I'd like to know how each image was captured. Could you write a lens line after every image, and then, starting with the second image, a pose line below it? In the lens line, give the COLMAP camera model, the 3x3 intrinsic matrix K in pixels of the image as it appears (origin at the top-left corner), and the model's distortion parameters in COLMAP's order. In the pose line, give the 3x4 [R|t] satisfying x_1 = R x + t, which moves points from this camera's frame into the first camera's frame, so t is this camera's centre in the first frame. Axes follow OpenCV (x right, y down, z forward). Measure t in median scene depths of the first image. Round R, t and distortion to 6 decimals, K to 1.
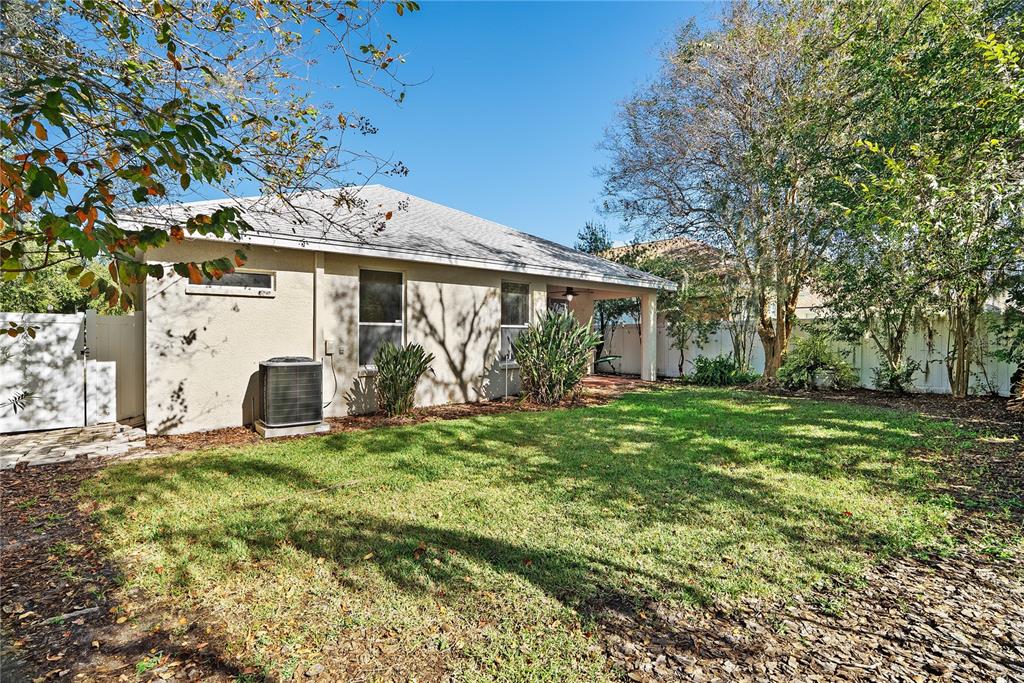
lens RADIAL K [[466.2, 0, 512.9], [0, 466.2, 337.5], [0, 0, 1]] dist [-0.001372, 0.001649]
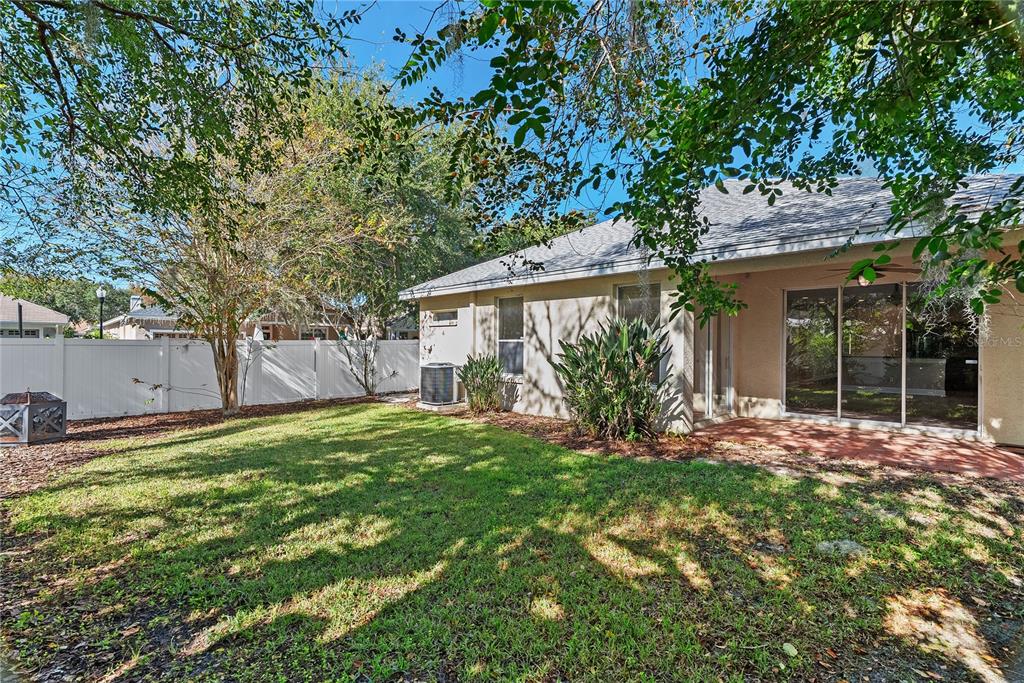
lens RADIAL K [[466.2, 0, 514.9], [0, 466.2, 342.8], [0, 0, 1]] dist [-0.001372, 0.001649]
pose [[0.110850, 0.001397, -0.993836, 0.887513], [-0.002443, 0.999996, 0.001133, -0.022531], [0.993834, 0.002303, 0.110853, 0.819048]]
